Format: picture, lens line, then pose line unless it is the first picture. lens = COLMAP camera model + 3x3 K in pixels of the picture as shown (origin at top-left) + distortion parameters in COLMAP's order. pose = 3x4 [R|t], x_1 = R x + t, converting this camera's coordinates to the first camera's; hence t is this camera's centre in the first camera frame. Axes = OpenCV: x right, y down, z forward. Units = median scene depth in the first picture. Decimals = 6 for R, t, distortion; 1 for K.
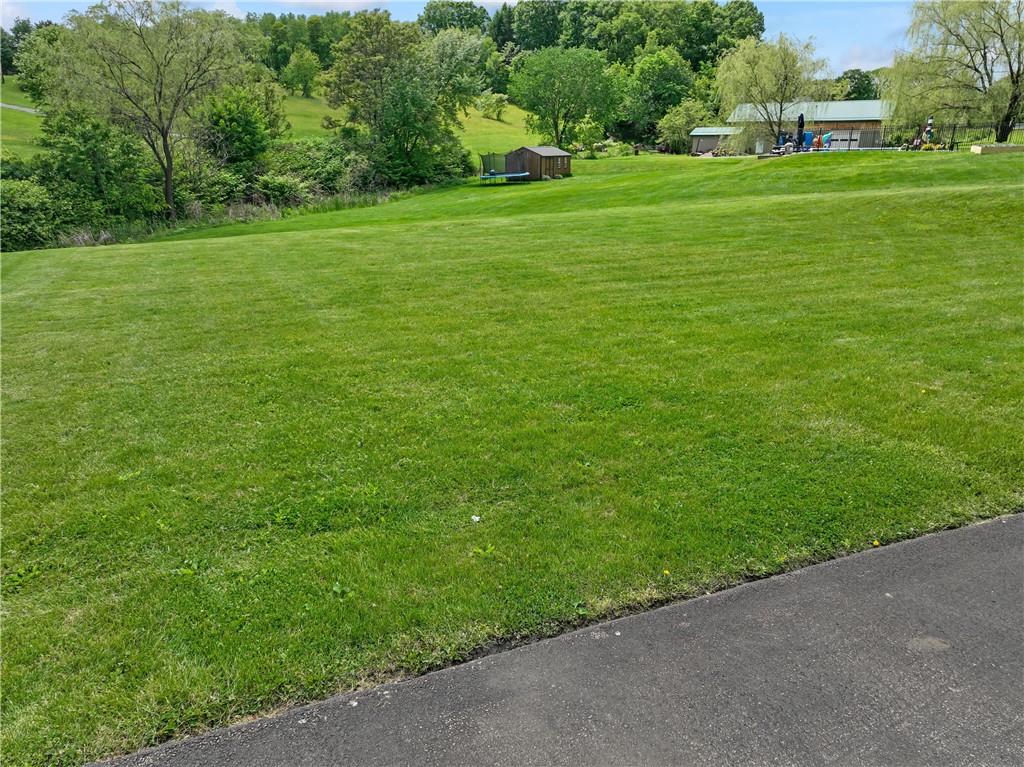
lens RADIAL K [[715.4, 0, 508.0], [0, 715.4, 384.9], [0, 0, 1]] dist [0.001231, 0.002988]
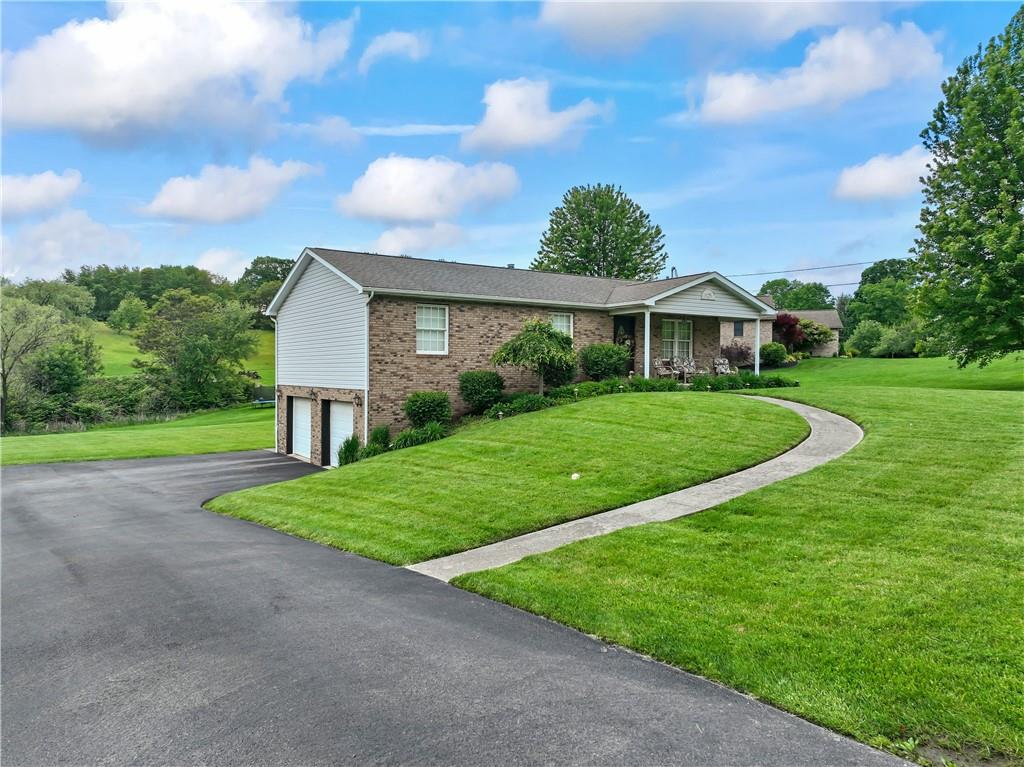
lens RADIAL K [[715.4, 0, 508.0], [0, 715.4, 384.9], [0, 0, 1]] dist [0.001231, 0.002988]
pose [[0.977266, -0.003364, 0.211991, 0.170296], [0.066772, 0.953877, -0.292678, 0.127900], [-0.201229, 0.300179, 0.932416, -0.442822]]
